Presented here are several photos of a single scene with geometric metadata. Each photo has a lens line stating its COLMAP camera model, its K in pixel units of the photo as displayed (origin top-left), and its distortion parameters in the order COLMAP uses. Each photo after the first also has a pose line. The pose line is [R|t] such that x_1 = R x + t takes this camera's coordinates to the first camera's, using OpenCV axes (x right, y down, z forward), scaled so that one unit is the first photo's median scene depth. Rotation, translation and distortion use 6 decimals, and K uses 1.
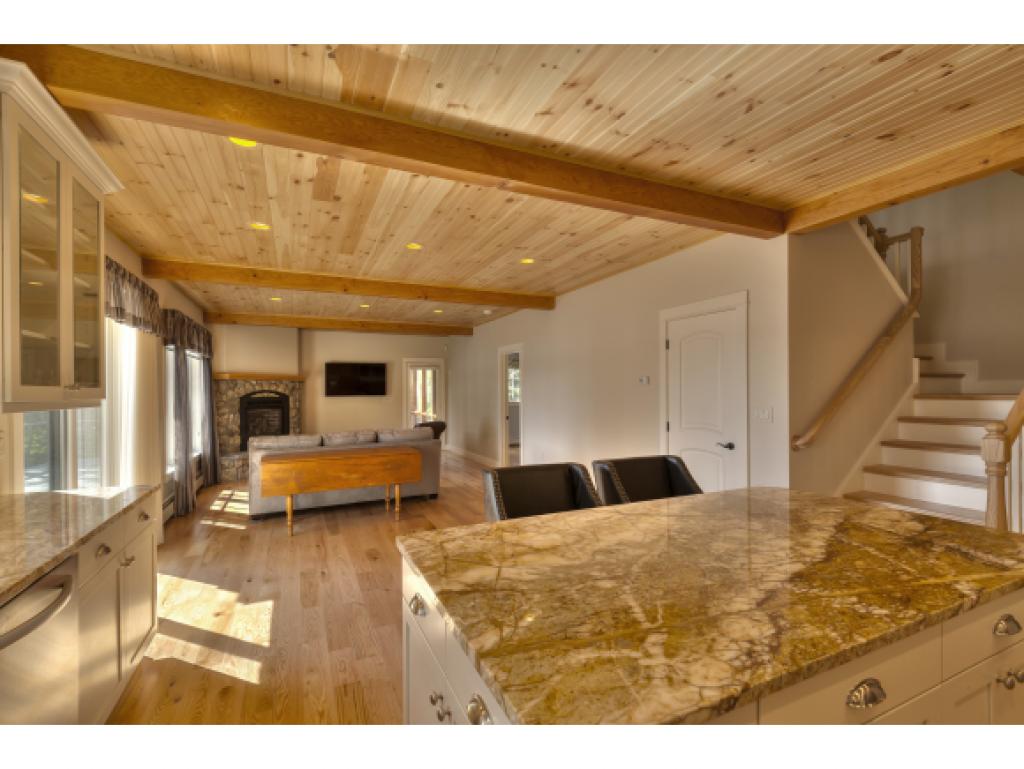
lens RADIAL K [[460.9, 0, 517.5], [0, 460.9, 389.0], [0, 0, 1]] dist [0.016721, -0.013045]
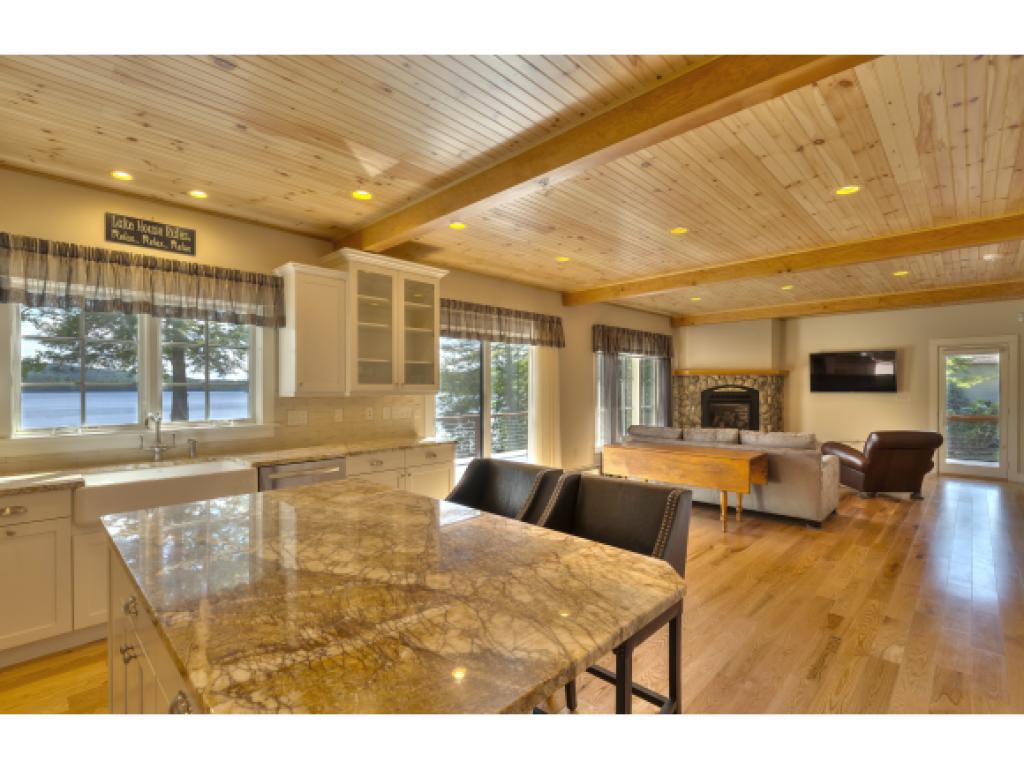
lens RADIAL K [[478.9, 0, 512.0], [0, 478.9, 384.5], [0, 0, 1]] dist [-0.000862, -0.000101]
pose [[0.343305, 0.000298, -0.939224, 1.010921], [0.003022, 0.999994, 0.001422, -0.005089], [0.939219, -0.003326, 0.343302, 0.635896]]
